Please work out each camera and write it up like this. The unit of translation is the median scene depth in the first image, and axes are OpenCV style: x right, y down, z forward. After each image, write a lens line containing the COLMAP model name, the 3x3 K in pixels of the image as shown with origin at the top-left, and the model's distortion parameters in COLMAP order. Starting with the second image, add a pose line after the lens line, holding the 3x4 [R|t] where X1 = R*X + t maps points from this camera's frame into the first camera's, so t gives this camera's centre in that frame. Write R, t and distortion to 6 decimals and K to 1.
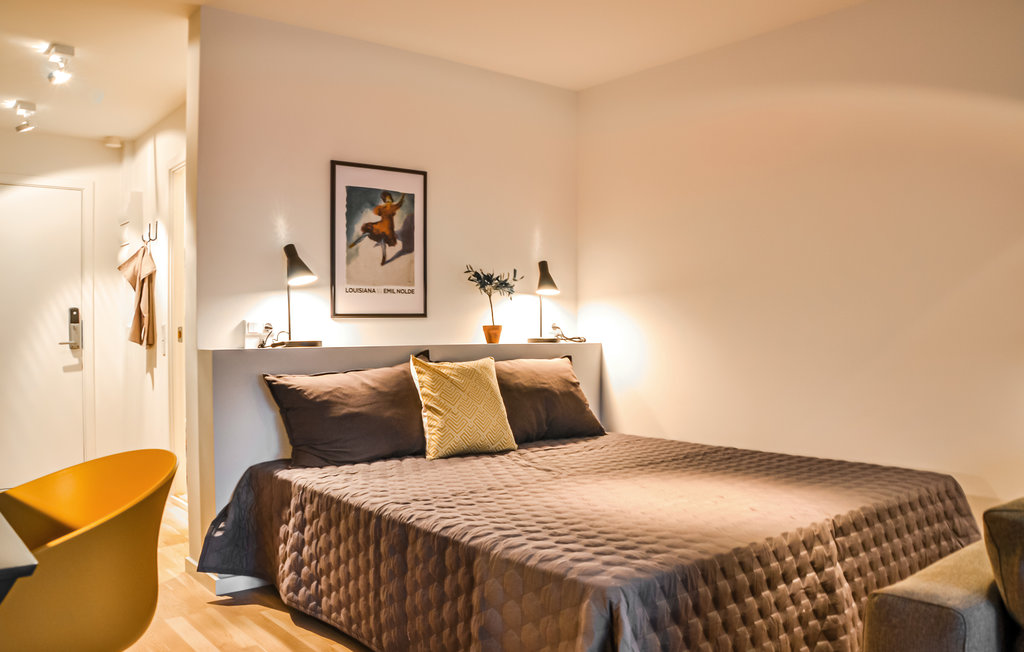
lens RADIAL K [[817.8, 0, 497.2], [0, 817.8, 328.8], [0, 0, 1]] dist [-0.182361, 0.163305]
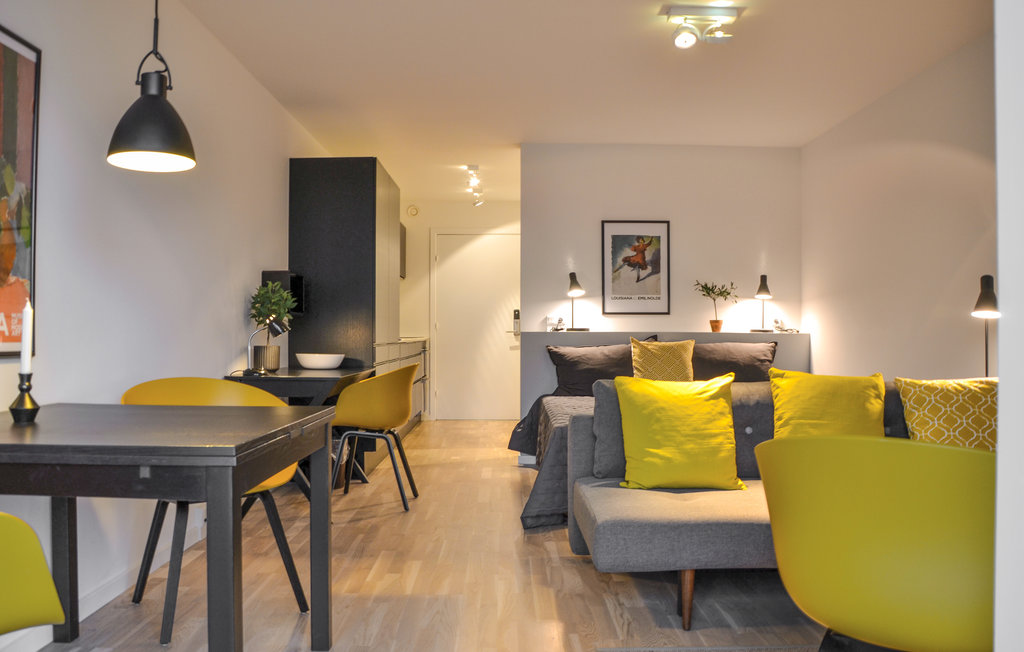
lens RADIAL K [[817.8, 0, 497.2], [0, 817.8, 328.8], [0, 0, 1]] dist [-0.182361, 0.163305]
pose [[0.778503, 0.007364, -0.627598, 0.644352], [-0.008027, 0.999966, 0.001777, 0.013136], [0.627590, 0.003654, 0.778536, -0.419845]]
